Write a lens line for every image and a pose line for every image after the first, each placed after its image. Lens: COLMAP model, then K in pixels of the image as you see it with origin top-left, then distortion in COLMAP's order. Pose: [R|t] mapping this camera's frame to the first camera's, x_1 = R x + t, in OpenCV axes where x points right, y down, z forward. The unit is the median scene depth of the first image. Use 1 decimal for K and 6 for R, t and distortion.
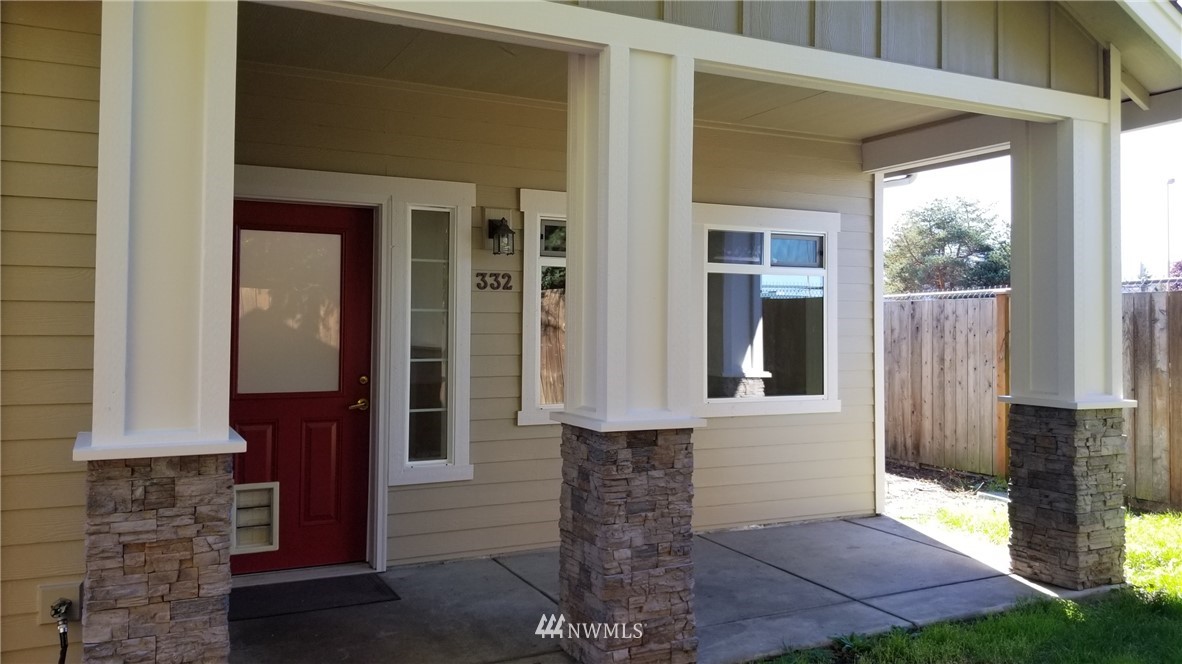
lens RADIAL K [[919.7, 0, 598.1], [0, 919.7, 304.6], [0, 0, 1]] dist [0.079856, -0.132108]
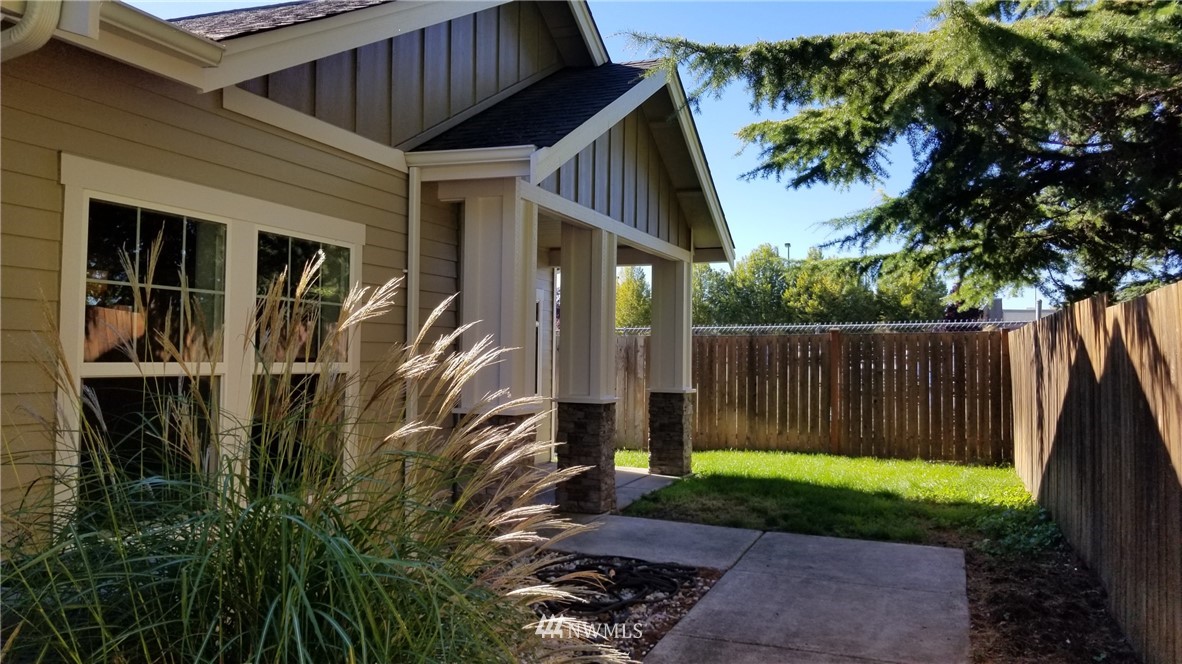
lens RADIAL K [[919.7, 0, 598.1], [0, 919.7, 304.6], [0, 0, 1]] dist [0.079856, -0.132108]
pose [[0.735017, 0.048781, 0.676292, -1.059686], [-0.035124, 0.998809, -0.033871, -0.014902], [-0.677139, 0.001142, 0.735855, -0.440010]]
